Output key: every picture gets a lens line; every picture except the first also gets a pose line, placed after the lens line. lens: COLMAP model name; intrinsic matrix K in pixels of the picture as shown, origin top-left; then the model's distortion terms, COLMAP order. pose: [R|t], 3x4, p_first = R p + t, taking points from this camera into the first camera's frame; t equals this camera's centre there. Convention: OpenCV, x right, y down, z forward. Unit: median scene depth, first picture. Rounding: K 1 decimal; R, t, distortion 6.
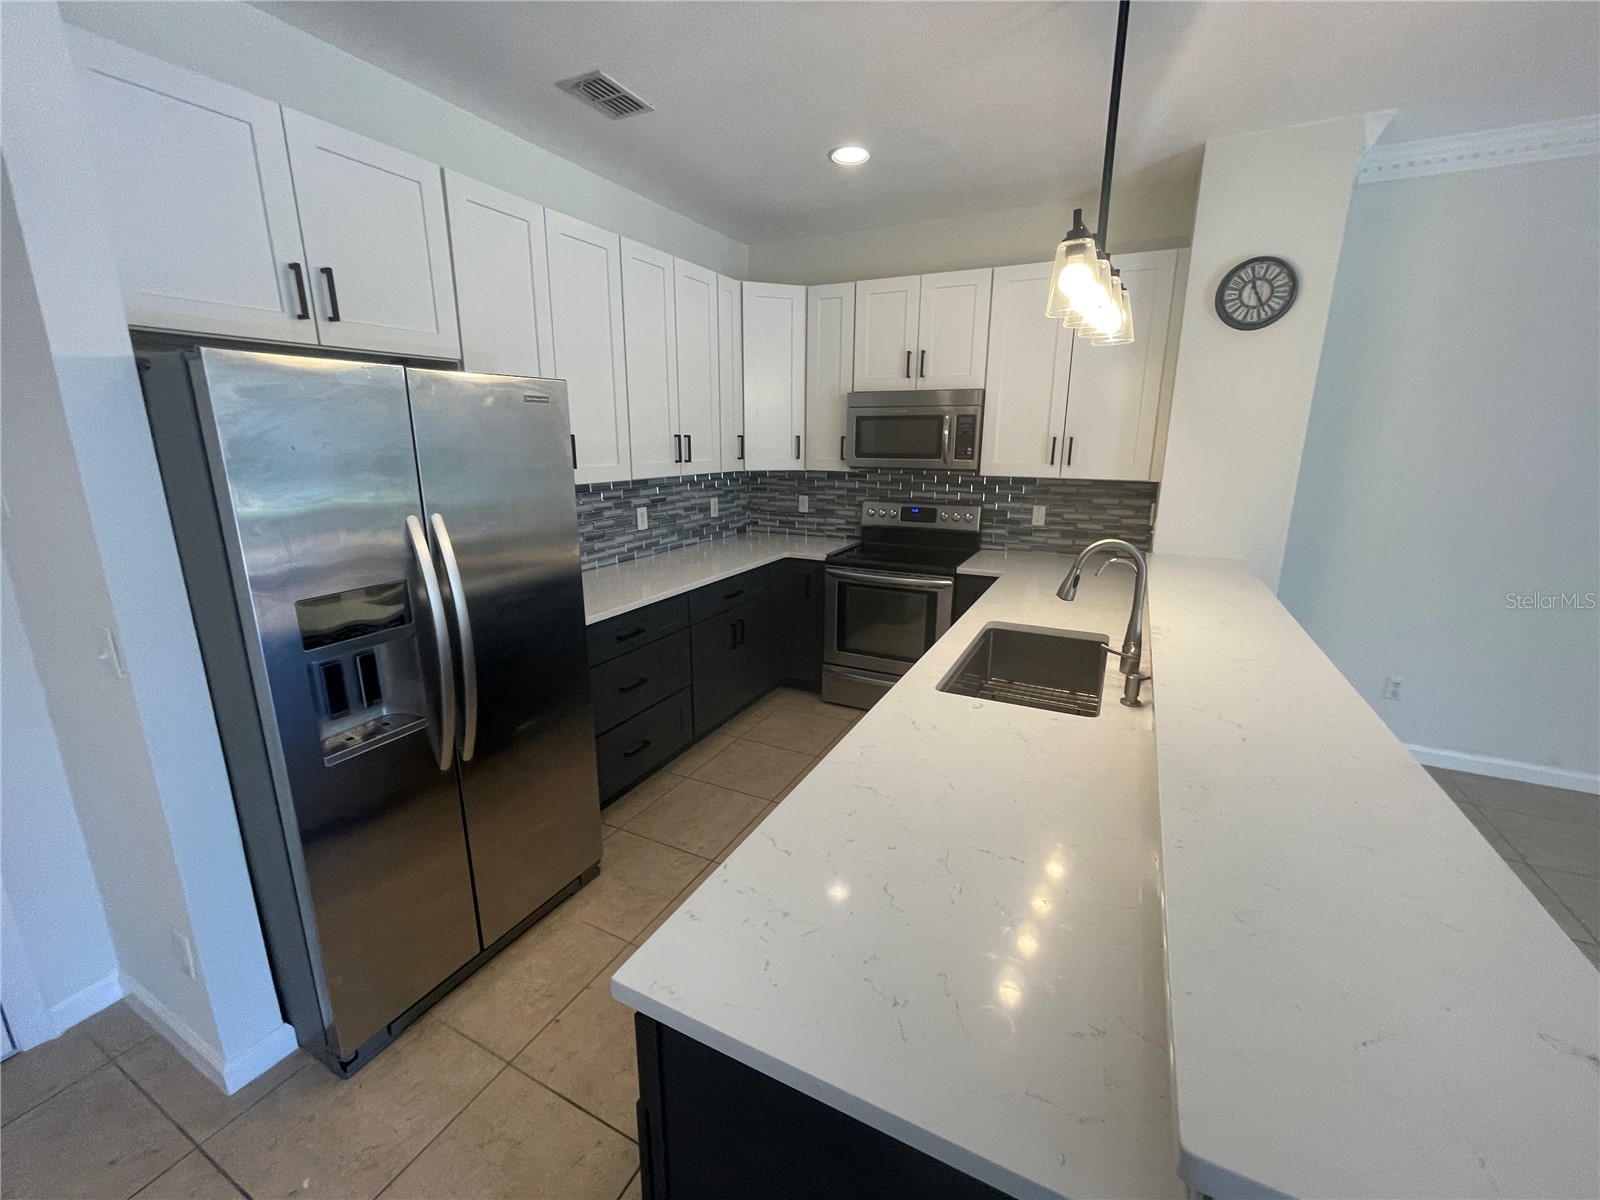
lens RADIAL K [[650.7, 0, 803.2], [0, 650.7, 592.4], [0, 0, 1]] dist [-0.014283, -0.000102]
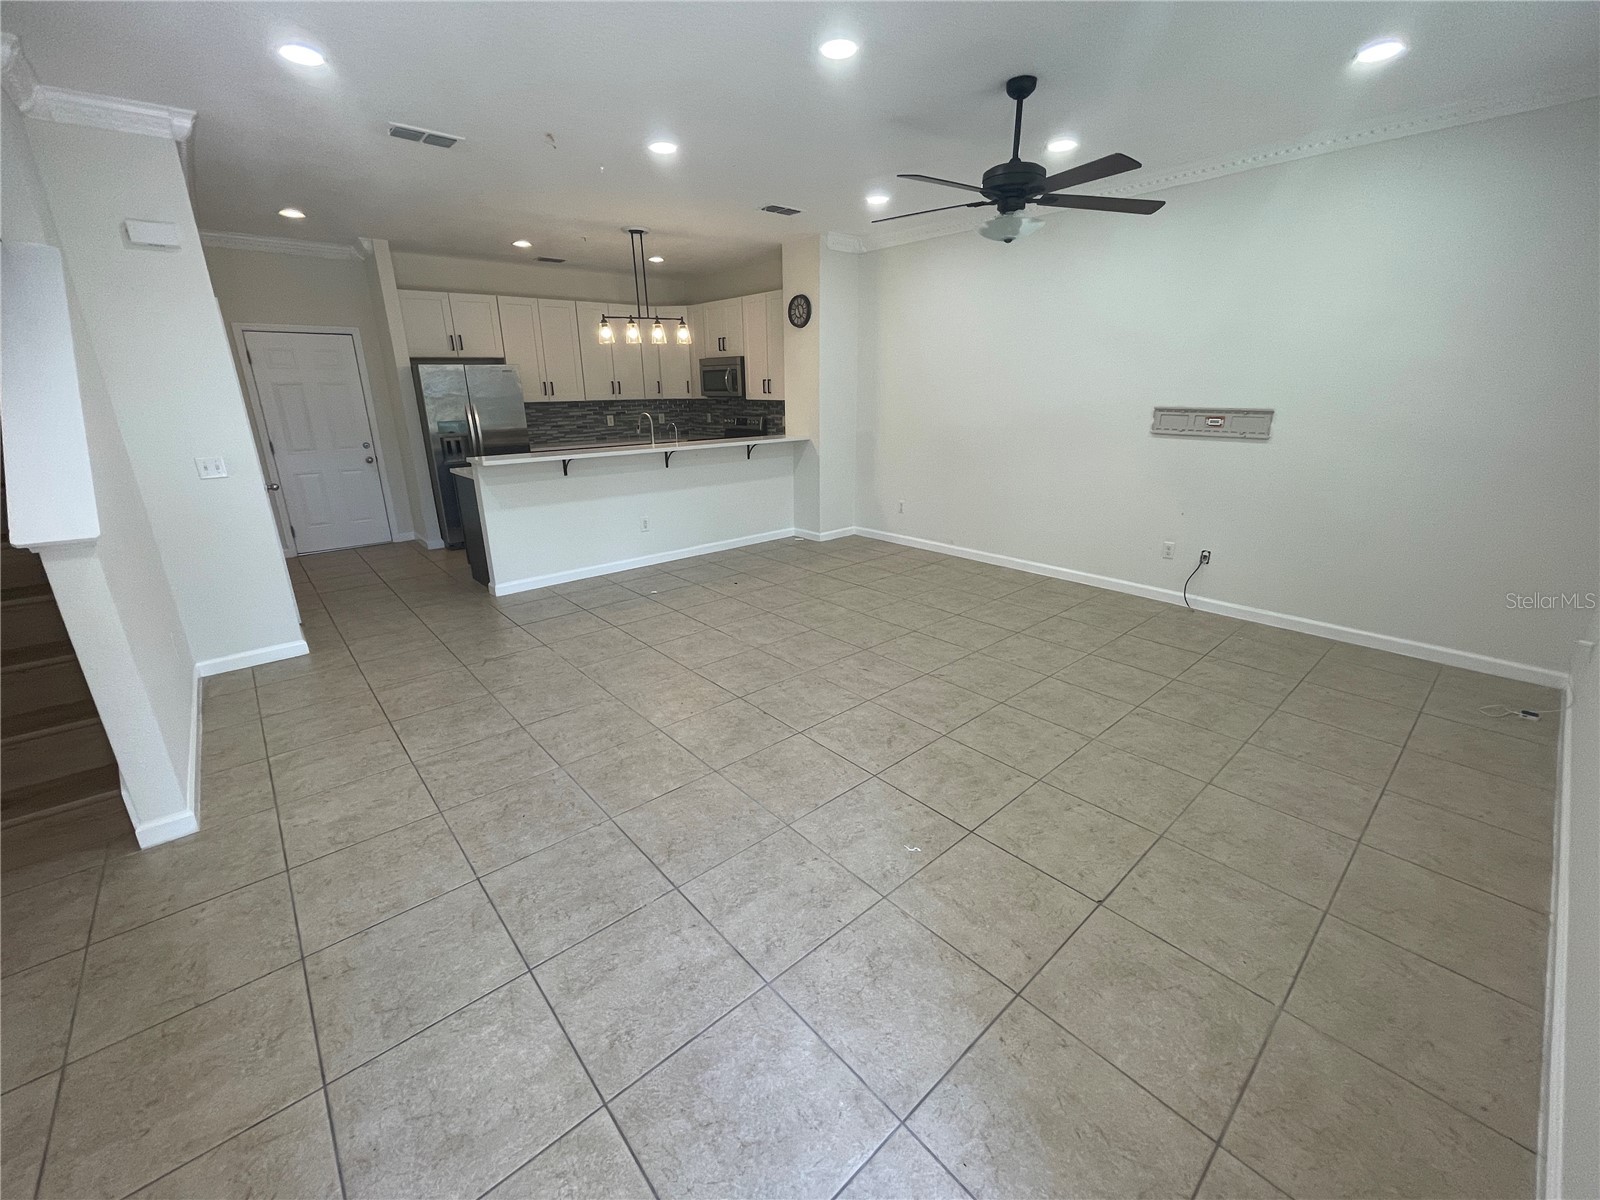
lens RADIAL K [[650.7, 0, 796.2], [0, 650.7, 602.4], [0, 0, 1]] dist [-0.014283, -0.000102]
pose [[0.925663, 0.108673, -0.362405, 1.196641], [-0.075393, 0.991633, 0.104787, 0.218592], [0.370760, -0.069675, 0.926111, -0.845562]]
